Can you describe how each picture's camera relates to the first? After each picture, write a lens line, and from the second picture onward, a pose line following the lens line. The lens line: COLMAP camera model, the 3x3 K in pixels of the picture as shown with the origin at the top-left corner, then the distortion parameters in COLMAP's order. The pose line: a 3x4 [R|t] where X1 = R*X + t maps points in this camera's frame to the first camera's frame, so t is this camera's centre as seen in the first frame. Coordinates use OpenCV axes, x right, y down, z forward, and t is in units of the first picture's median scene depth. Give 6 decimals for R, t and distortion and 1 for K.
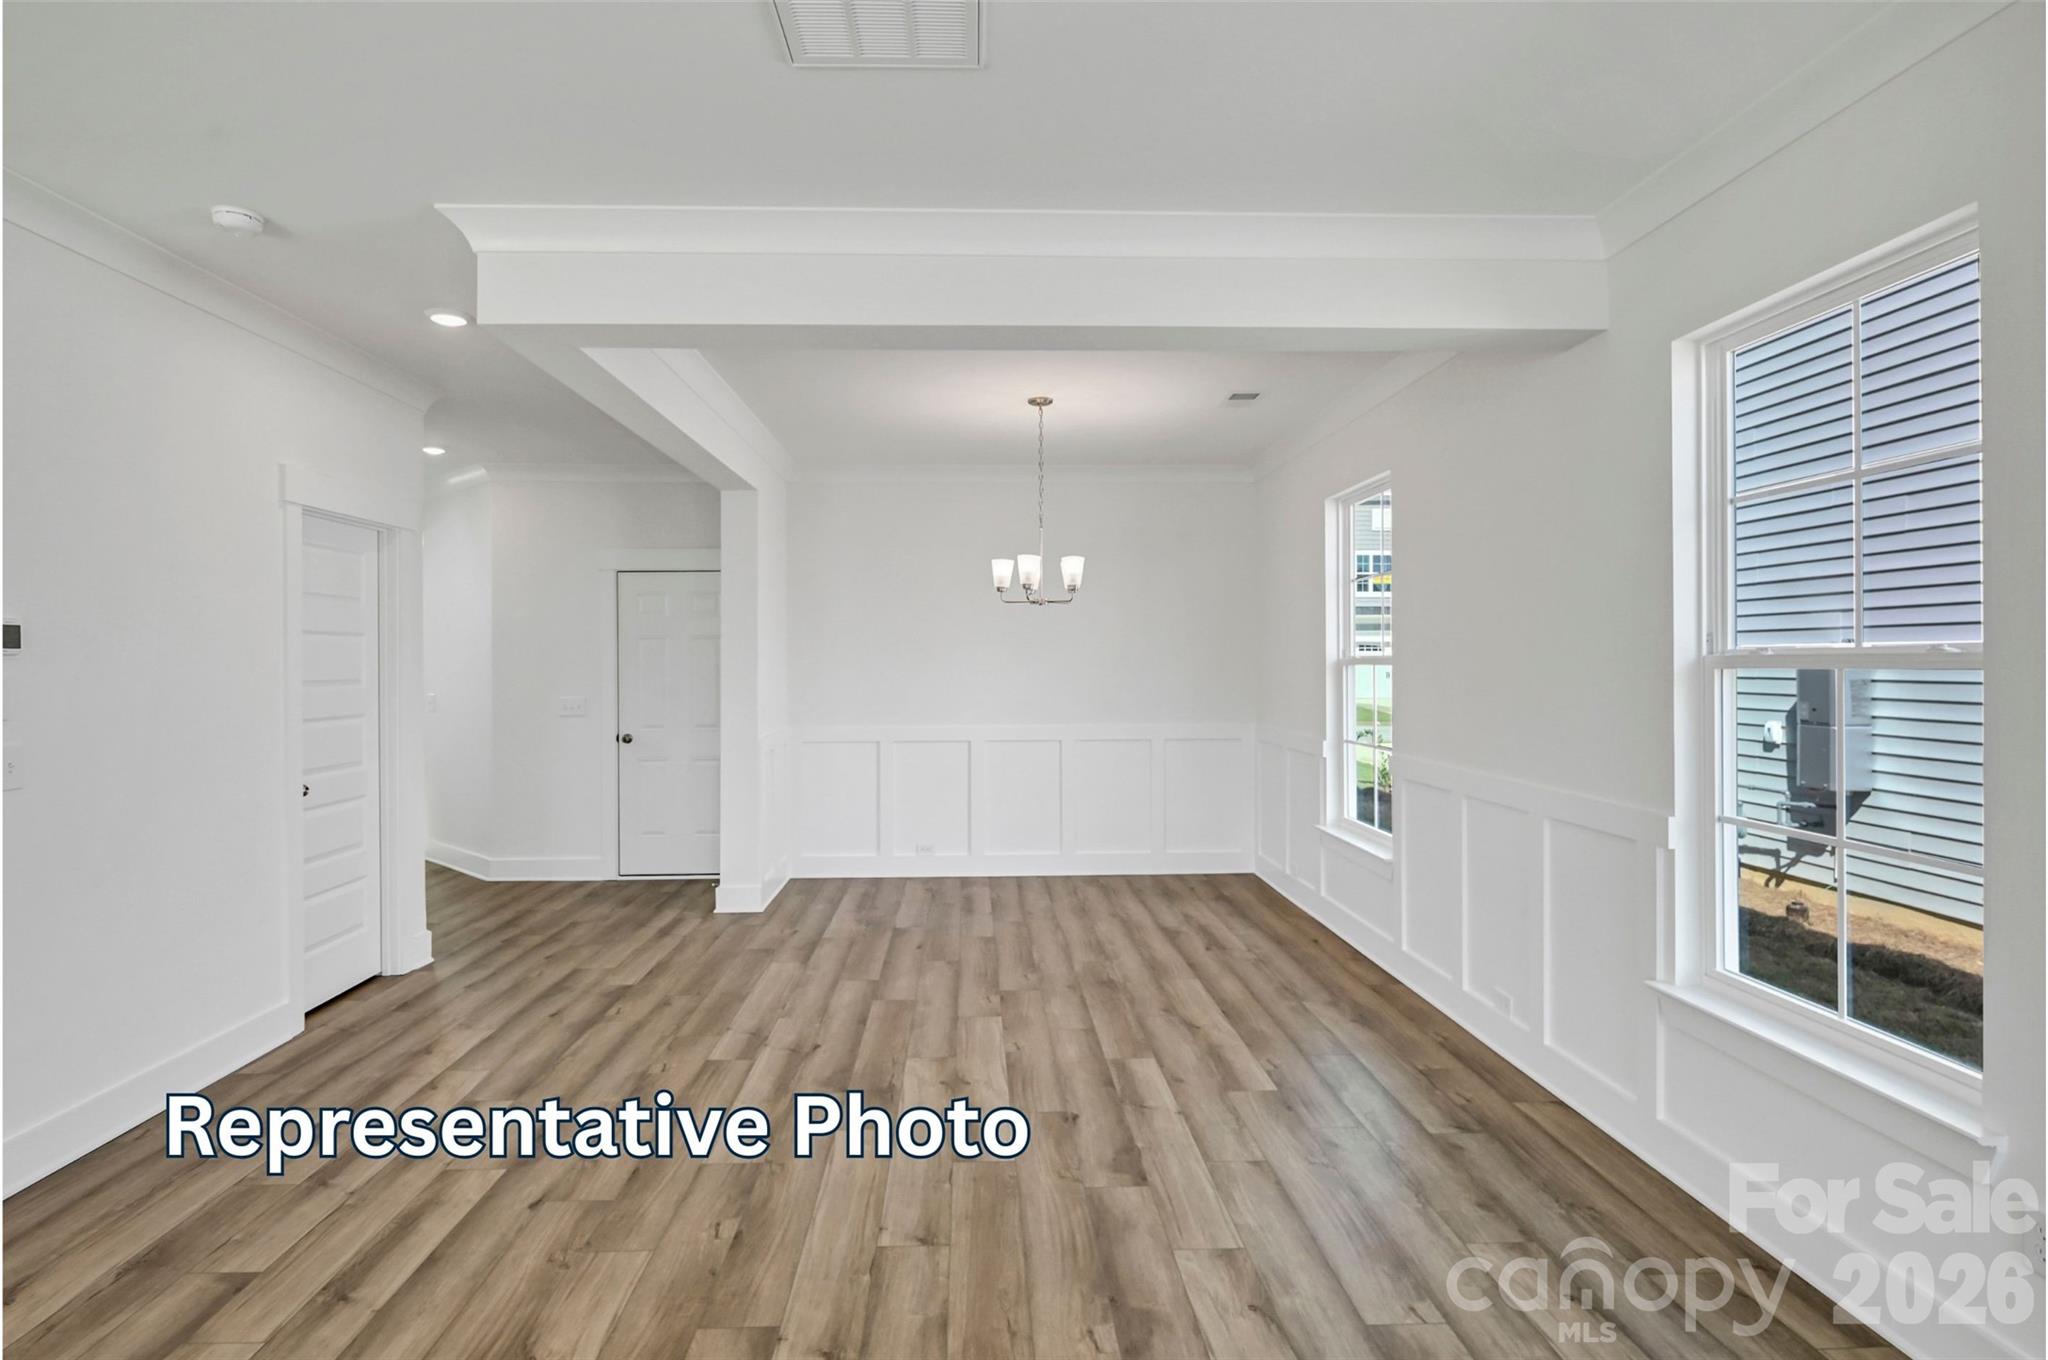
lens RADIAL K [[1046.4, 0, 1014.3], [0, 1046.4, 659.5], [0, 0, 1]] dist [-0.000454, -0.002040]
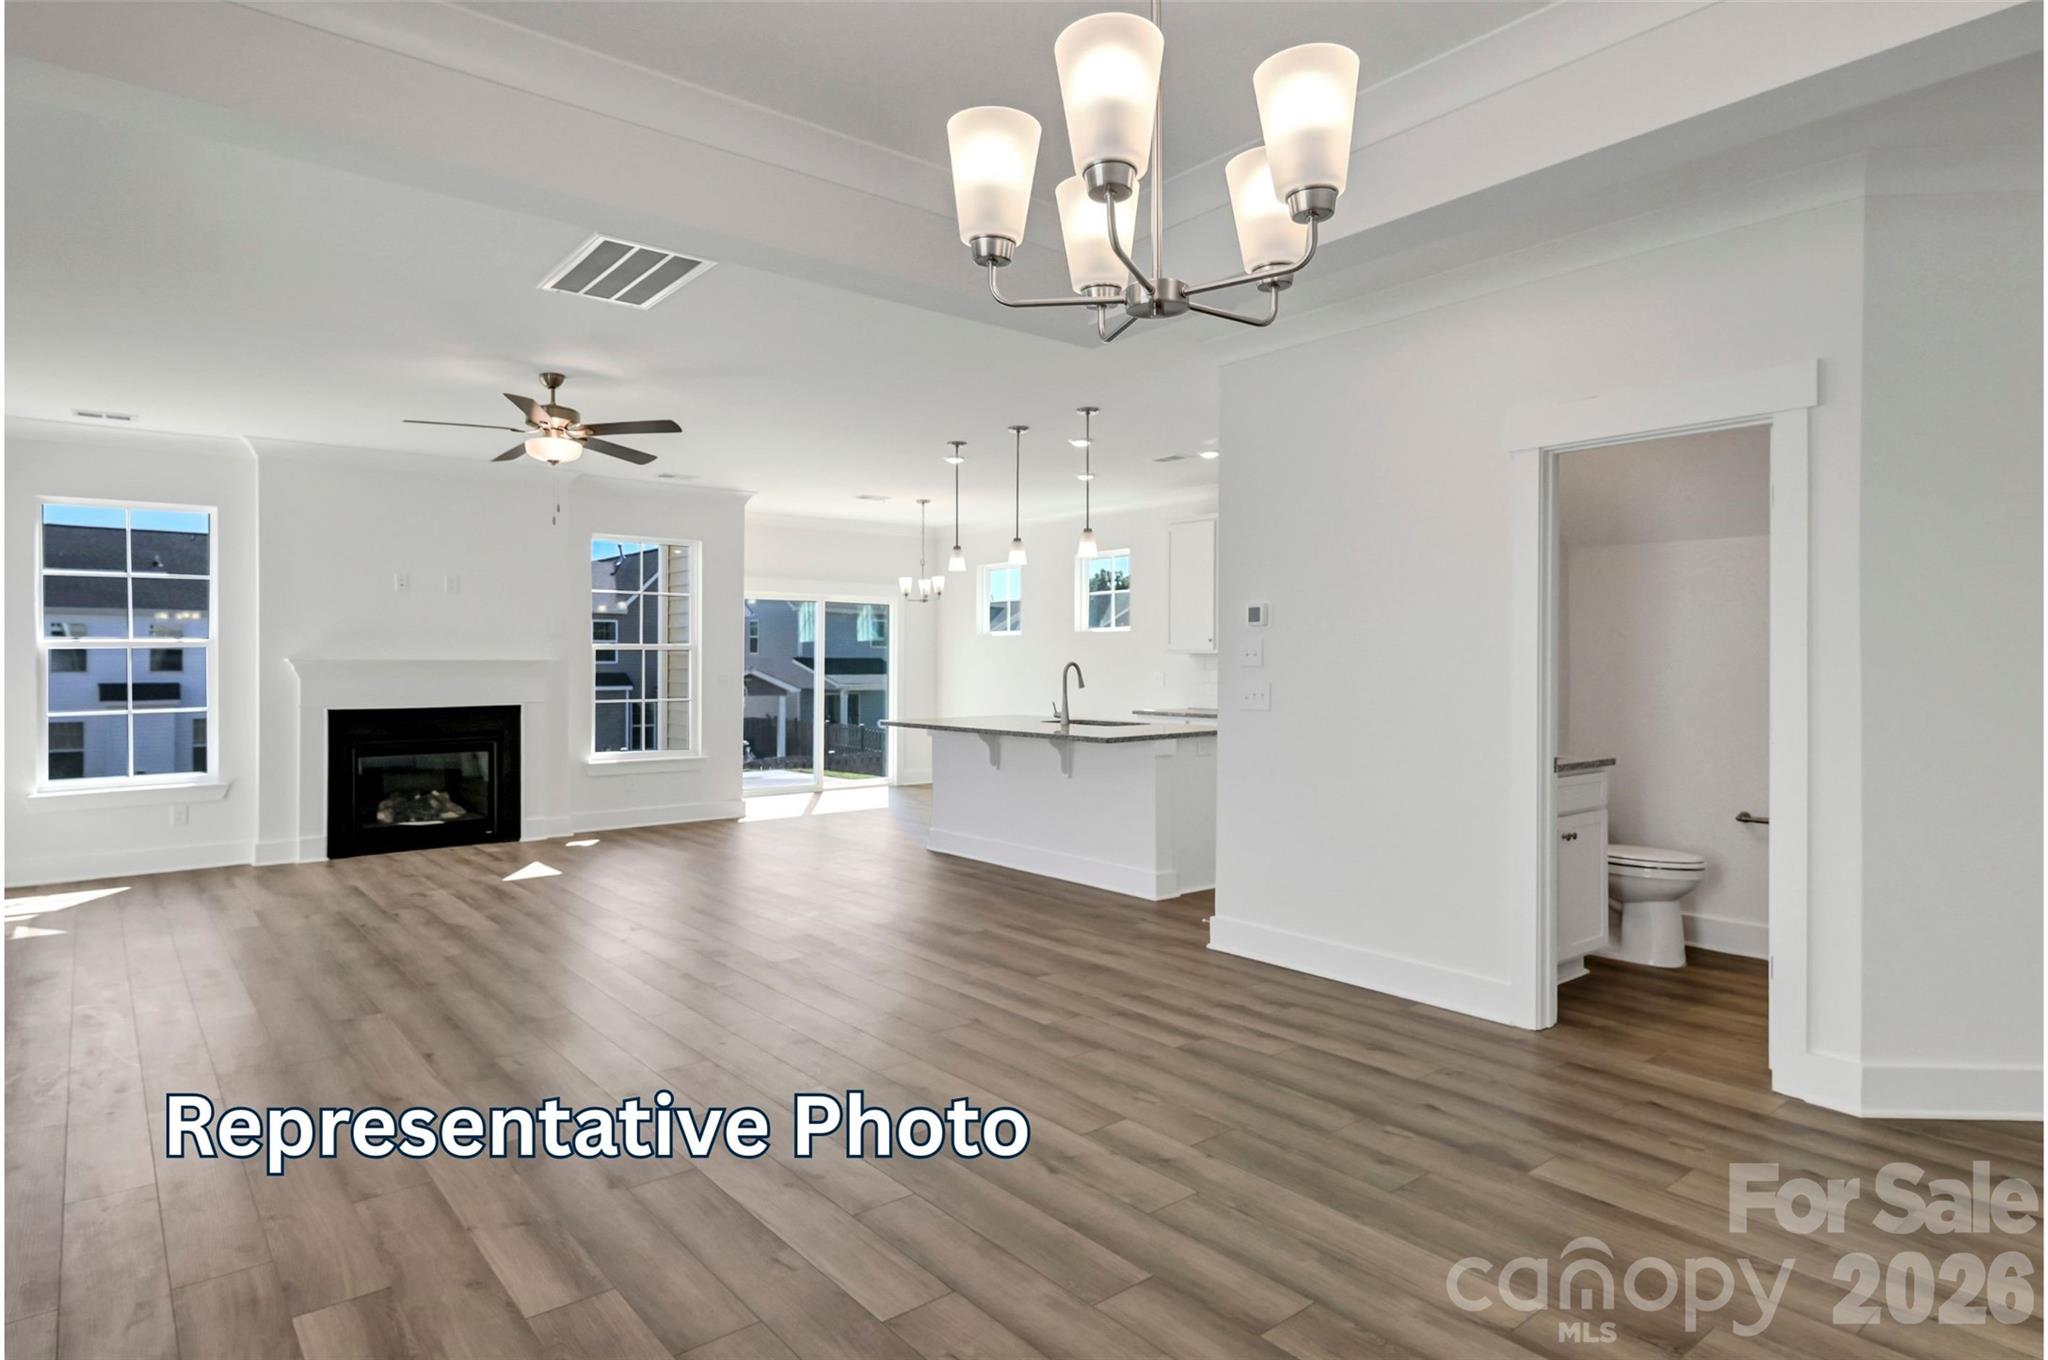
lens RADIAL K [[1142.1, 0, 1025.0], [0, 1142.1, 673.3], [0, 0, 1]] dist [-0.003581, 0.000613]
pose [[-0.803563, 0.010074, -0.595135, 0.202864], [0.005113, 0.999937, 0.010021, 0.027165], [0.595198, 0.005010, -0.803563, 1.200148]]
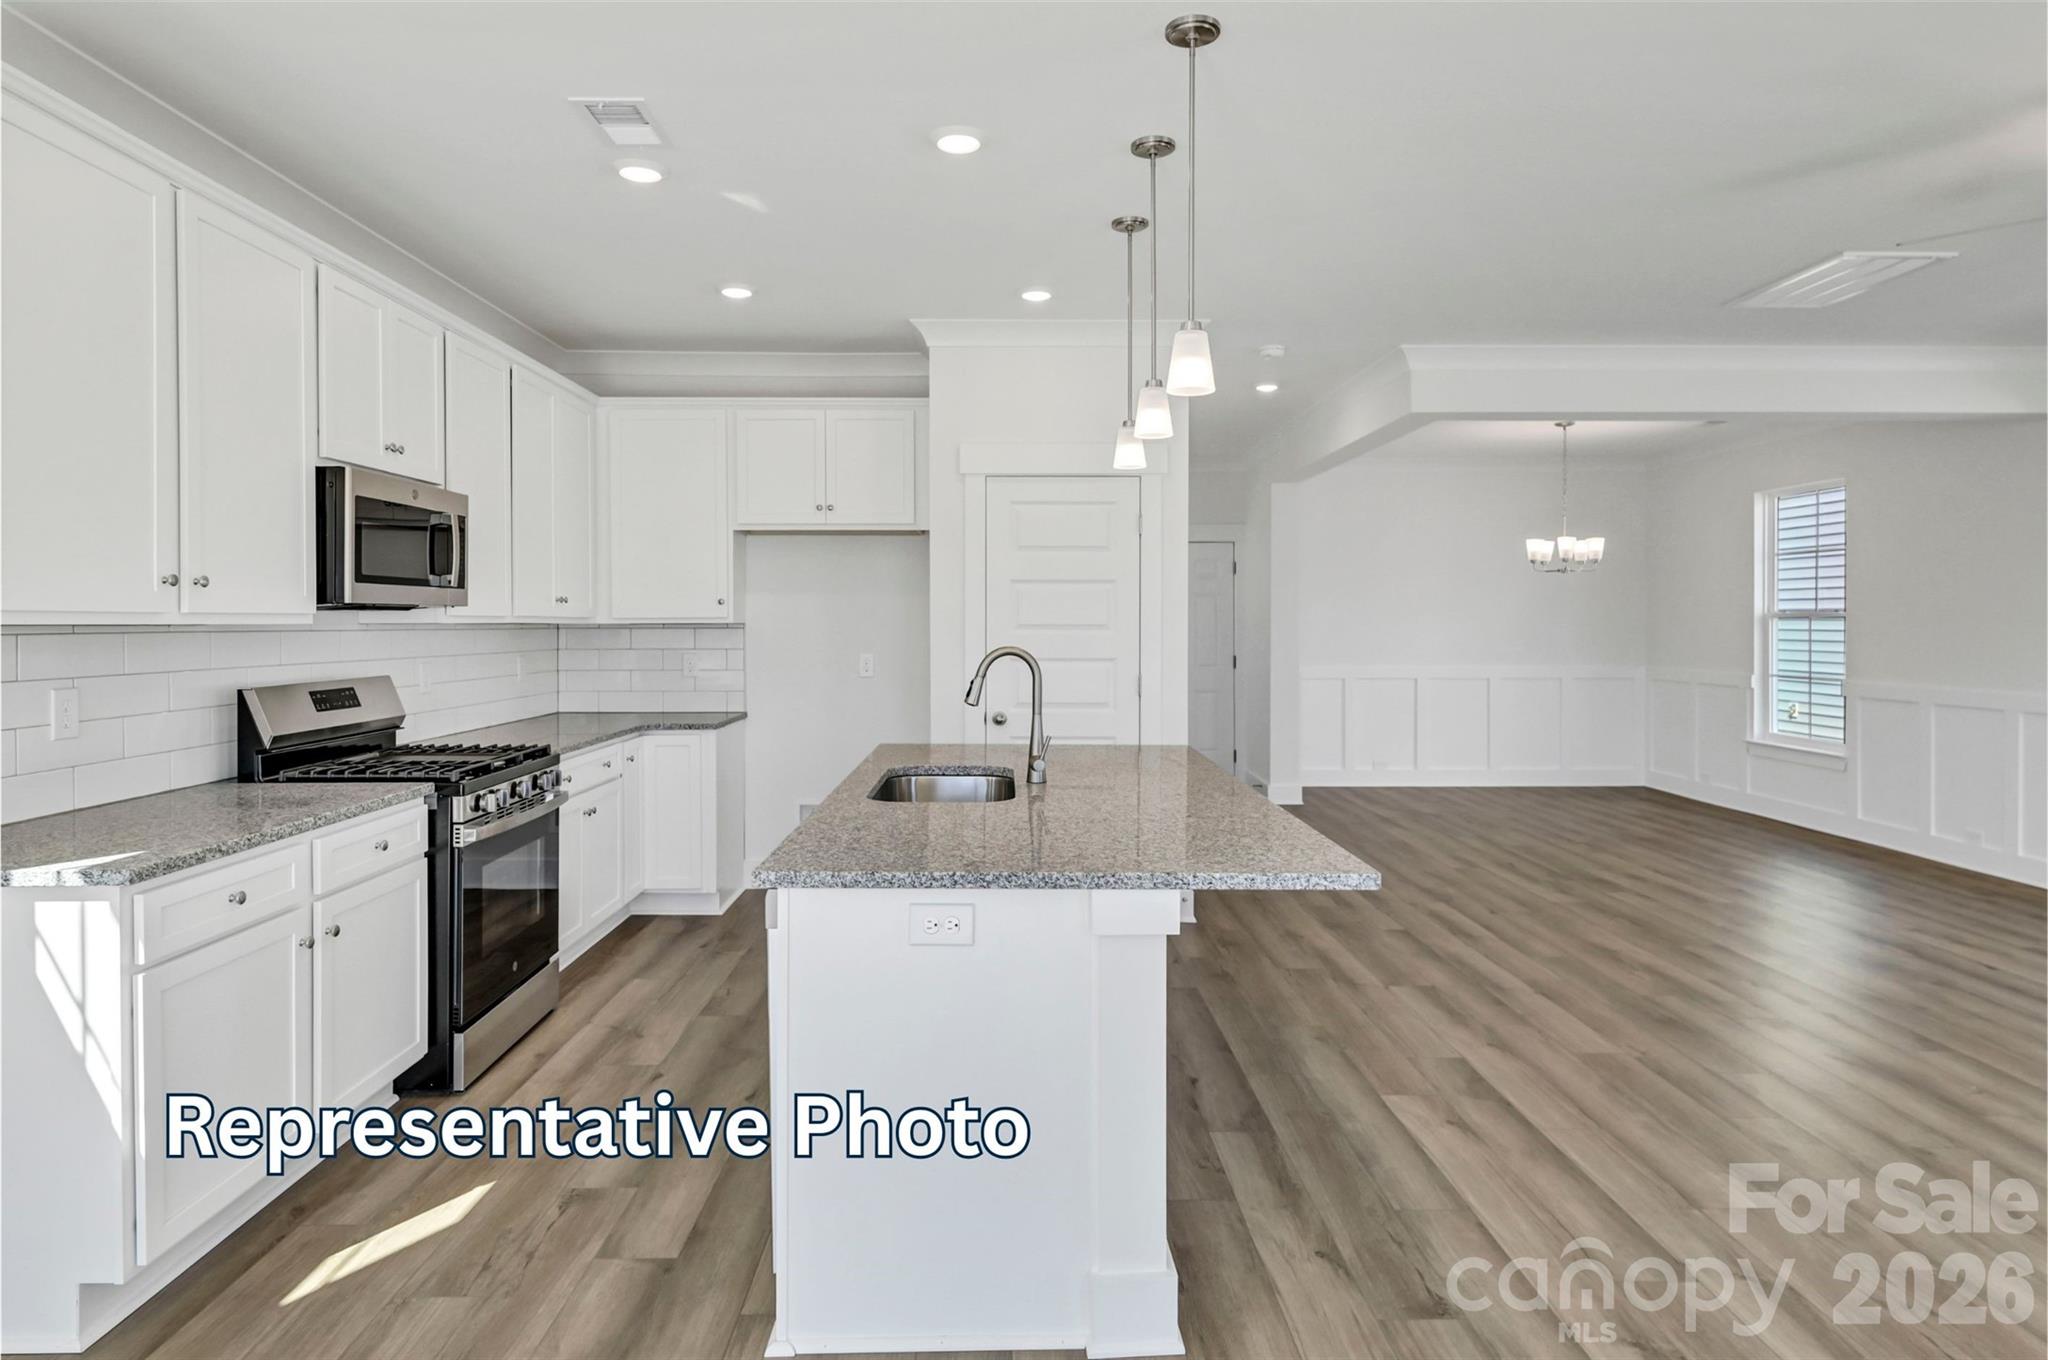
lens RADIAL K [[1142.1, 0, 1000.8], [0, 1142.1, 625.3], [0, 0, 1]] dist [-0.003581, 0.000613]
pose [[0.999850, 0.005977, -0.016265, -0.692459], [-0.005880, 0.999964, 0.006043, 0.010780], [0.016300, -0.005947, 0.999849, -0.506639]]
